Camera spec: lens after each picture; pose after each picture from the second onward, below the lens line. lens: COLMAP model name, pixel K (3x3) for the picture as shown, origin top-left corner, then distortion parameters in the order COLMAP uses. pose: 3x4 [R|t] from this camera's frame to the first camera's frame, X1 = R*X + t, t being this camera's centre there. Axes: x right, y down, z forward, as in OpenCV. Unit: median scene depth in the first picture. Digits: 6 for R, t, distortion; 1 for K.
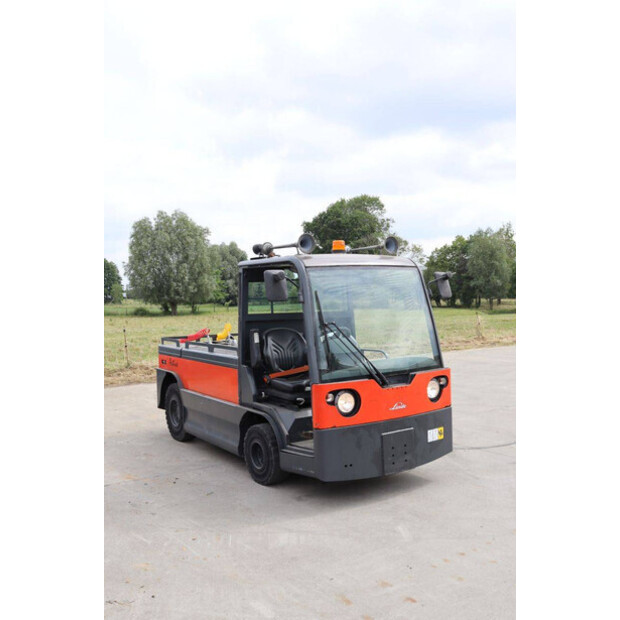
lens RADIAL K [[600.3, 0, 310.2], [0, 600.3, 325.0], [0, 0, 1]] dist [0.026389, 0.015222]
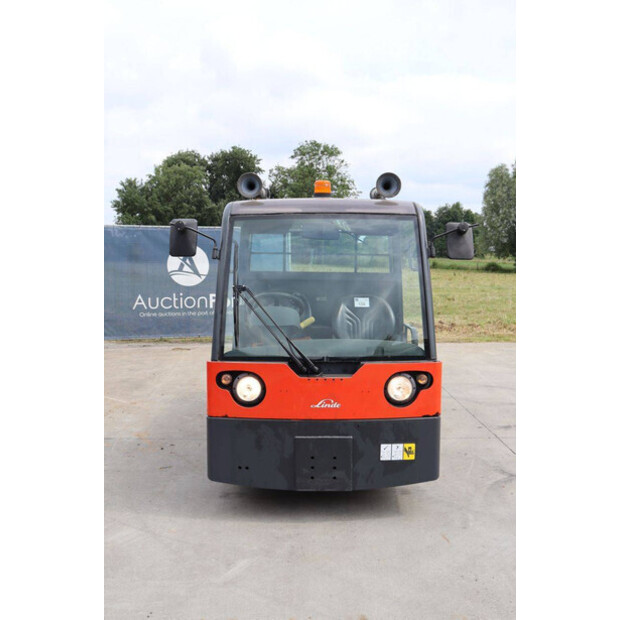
lens RADIAL K [[648.1, 0, 310.0], [0, 648.1, 310.0], [0, 0, 1]] dist [-0.056950, -0.000965]
pose [[0.835399, 0.078375, -0.544027, 0.513267], [-0.053991, 0.996696, 0.060681, -0.025123], [0.546985, -0.021320, 0.836871, 0.303375]]
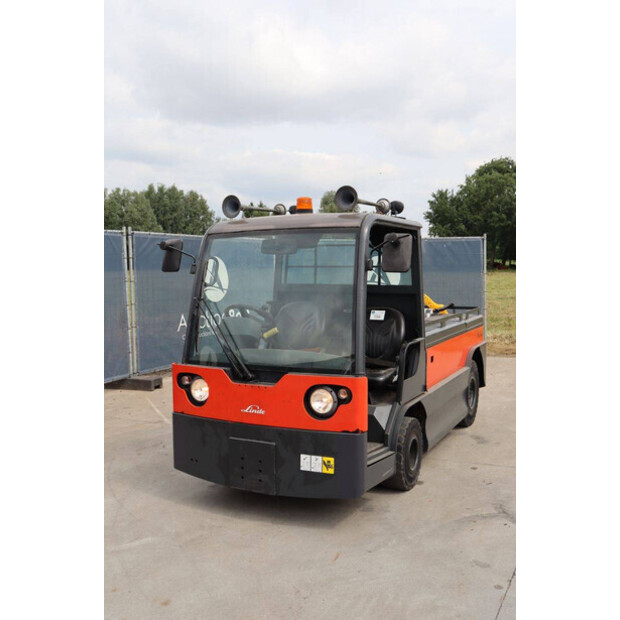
lens RADIAL K [[648.1, 0, 310.0], [0, 648.1, 310.0], [0, 0, 1]] dist [-0.056950, -0.000965]
pose [[0.486862, 0.083790, -0.869451, 0.839729], [-0.045683, 0.996469, 0.070450, -0.052968], [0.872283, 0.005420, 0.488971, 0.604601]]
